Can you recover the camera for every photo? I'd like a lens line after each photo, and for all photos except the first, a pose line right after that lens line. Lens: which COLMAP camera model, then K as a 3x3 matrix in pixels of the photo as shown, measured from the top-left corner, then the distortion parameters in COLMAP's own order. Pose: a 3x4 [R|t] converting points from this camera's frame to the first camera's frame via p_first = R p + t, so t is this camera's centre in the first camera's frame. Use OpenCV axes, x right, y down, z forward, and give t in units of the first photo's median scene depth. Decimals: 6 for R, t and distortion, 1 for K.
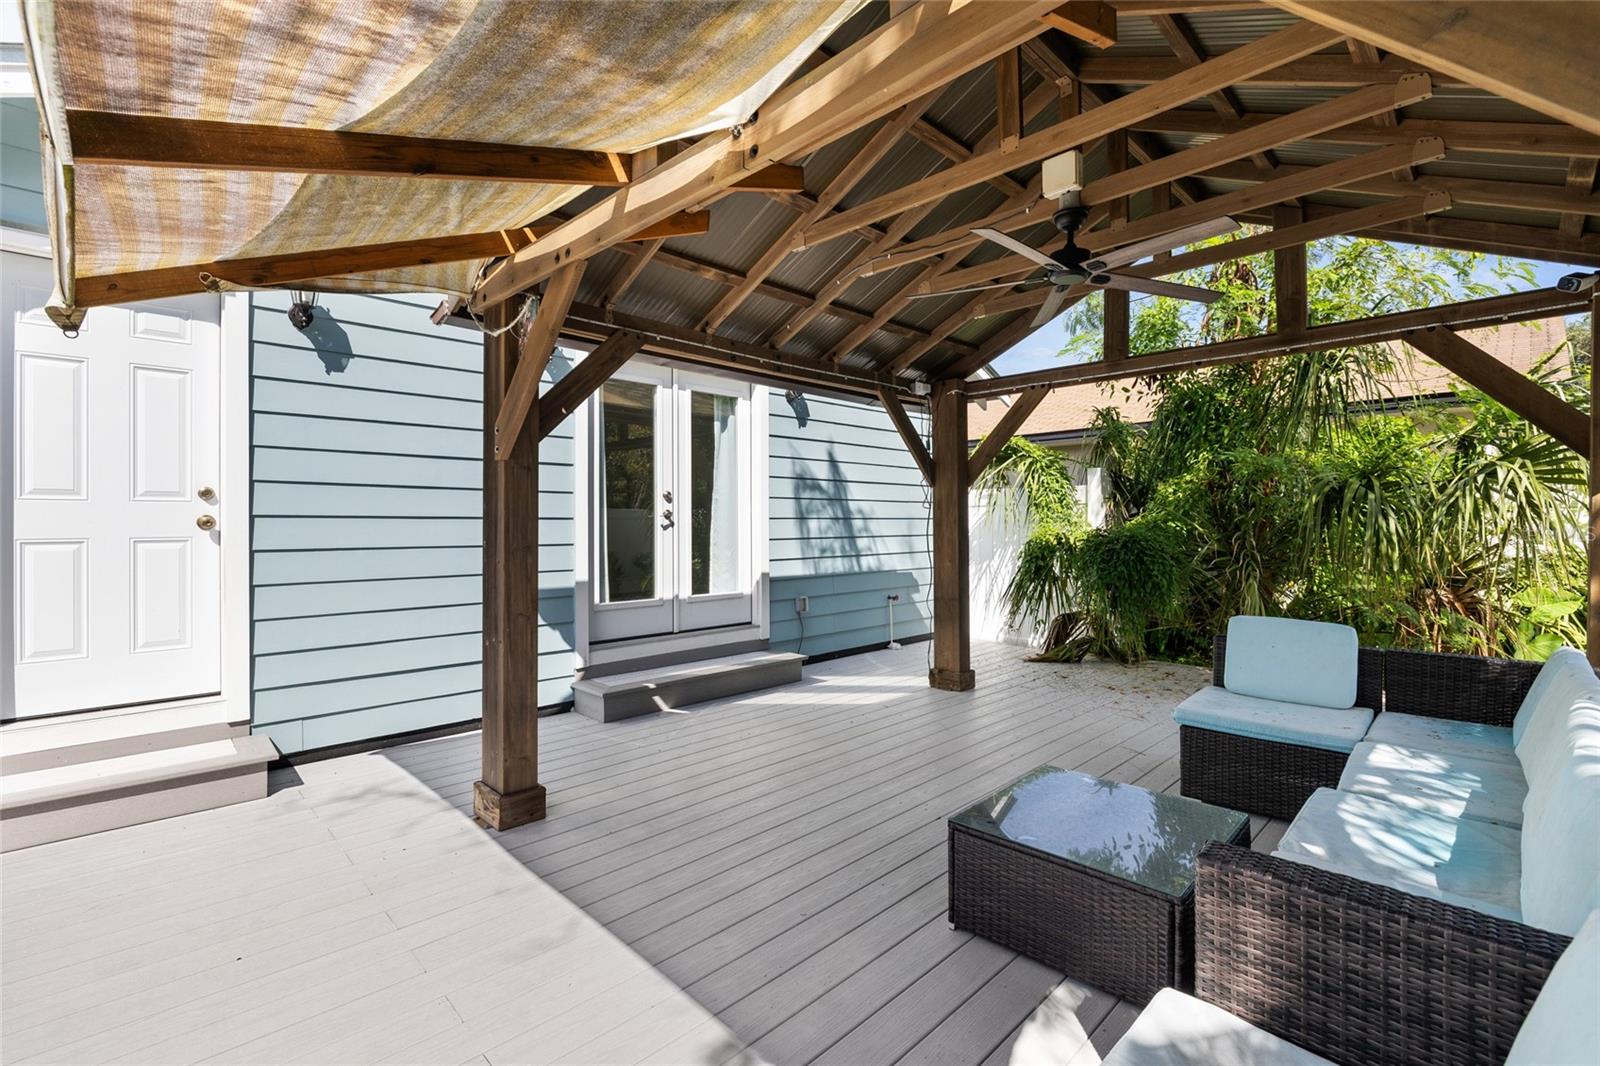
lens RADIAL K [[708.4, 0, 797.4], [0, 708.4, 524.7], [0, 0, 1]] dist [-0.005161, 0.000225]
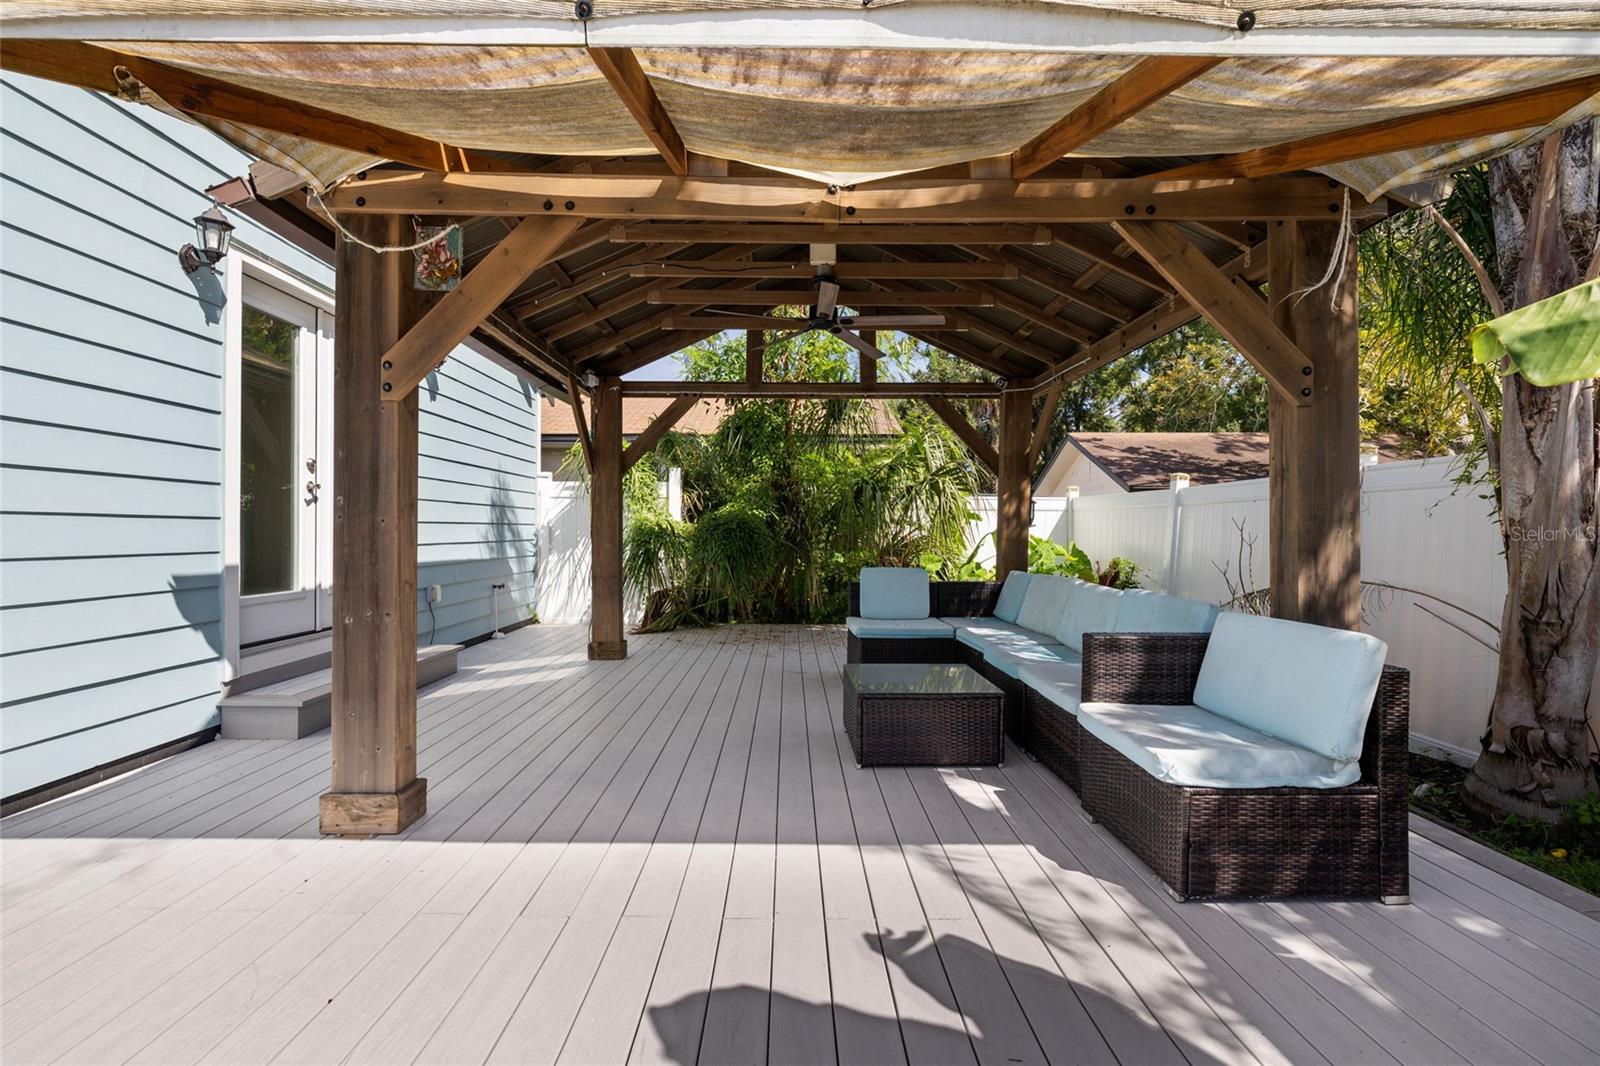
lens RADIAL K [[708.4, 0, 792.9], [0, 708.4, 534.7], [0, 0, 1]] dist [-0.005161, 0.000225]
pose [[0.703133, 0.001110, 0.711057, -0.393009], [-0.005017, 0.999982, 0.003400, 0.037103], [-0.711040, -0.005958, 0.703126, 0.033203]]
